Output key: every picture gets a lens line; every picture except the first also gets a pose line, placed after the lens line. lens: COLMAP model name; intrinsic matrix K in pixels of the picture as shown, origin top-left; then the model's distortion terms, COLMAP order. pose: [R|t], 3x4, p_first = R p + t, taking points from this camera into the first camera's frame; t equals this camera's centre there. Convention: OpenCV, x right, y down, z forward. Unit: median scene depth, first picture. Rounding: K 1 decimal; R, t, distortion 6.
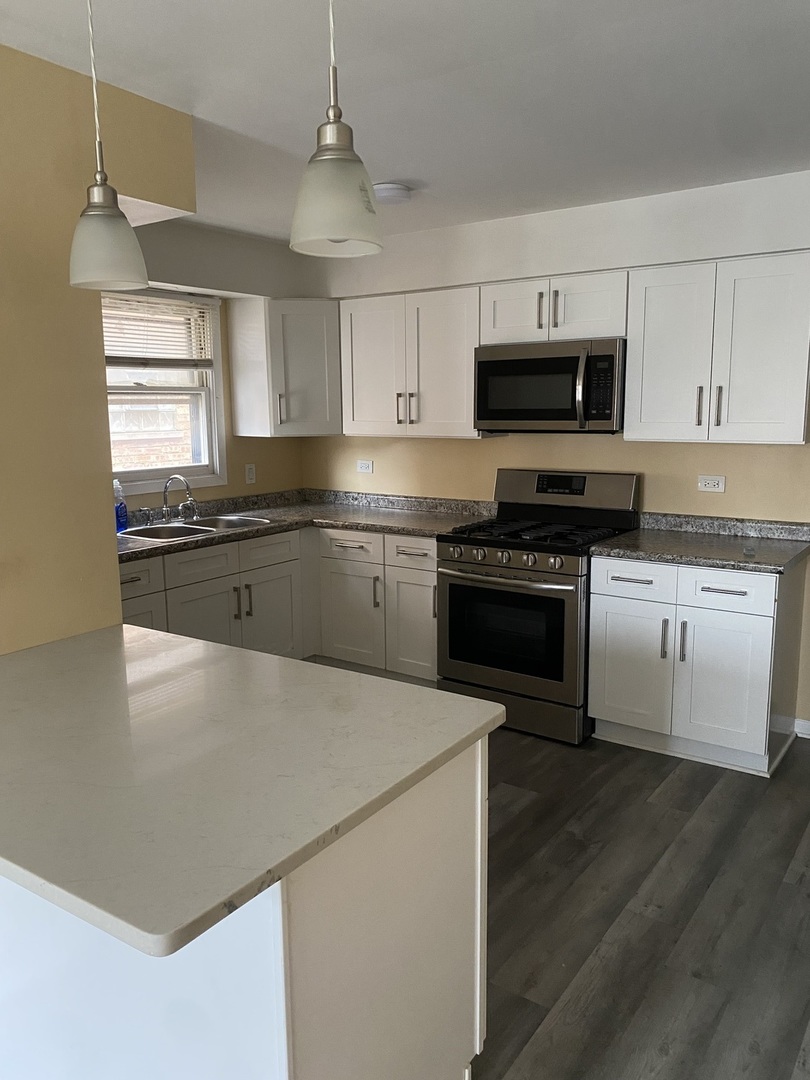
lens RADIAL K [[818.4, 0, 403.8], [0, 818.4, 543.0], [0, 0, 1]] dist [0.008030, -0.006559]
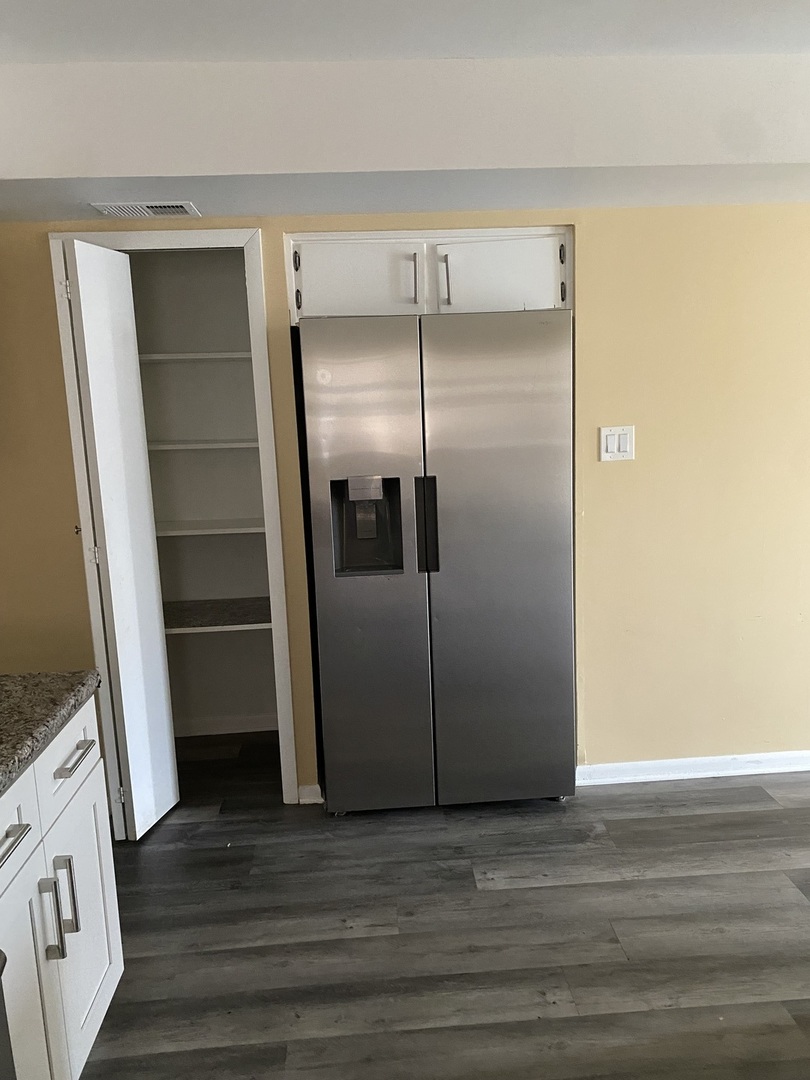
lens RADIAL K [[818.4, 0, 405.6], [0, 818.4, 540.9], [0, 0, 1]] dist [0.008030, -0.006559]
pose [[-0.632922, -0.102060, 0.767459, -0.129008], [0.163636, 0.951245, 0.261451, -0.158270], [-0.756725, 0.291062, -0.585364, 0.955350]]
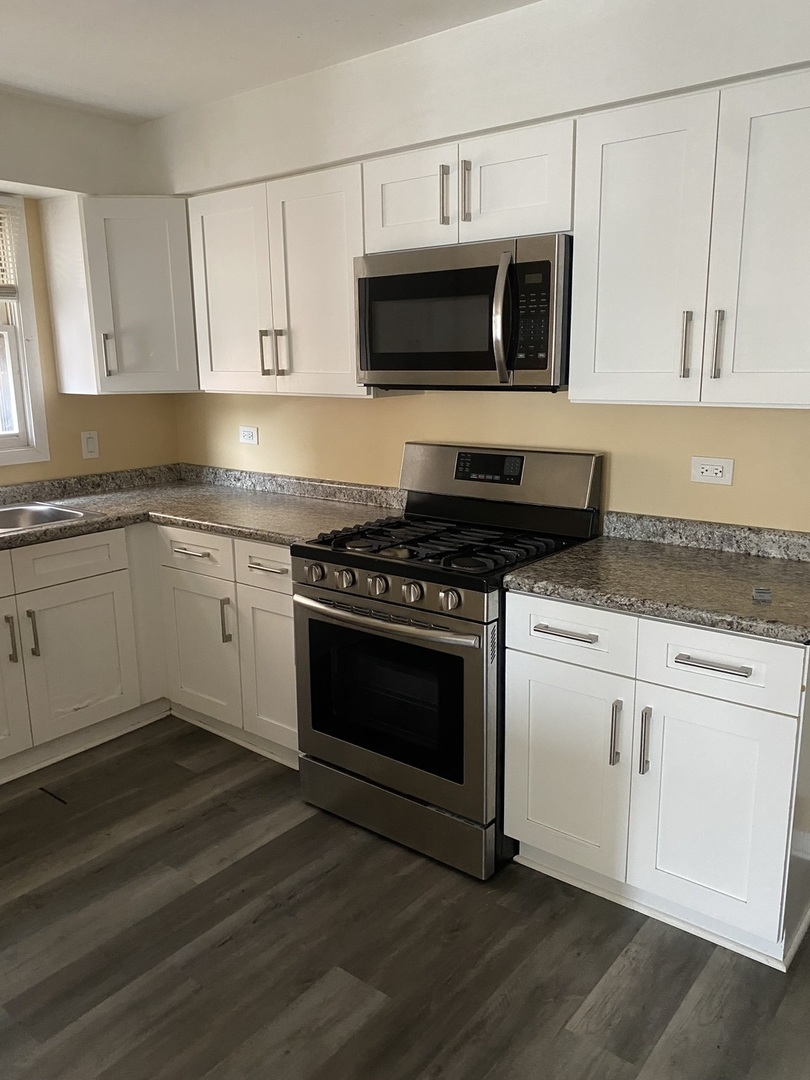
lens RADIAL K [[818.4, 0, 408.0], [0, 818.4, 540.1], [0, 0, 1]] dist [0.008030, -0.006559]
pose [[0.998664, 0.008060, -0.051037, 0.175660], [-0.005381, 0.998612, 0.052396, -0.050981], [0.051388, -0.052051, 0.997321, 0.357475]]
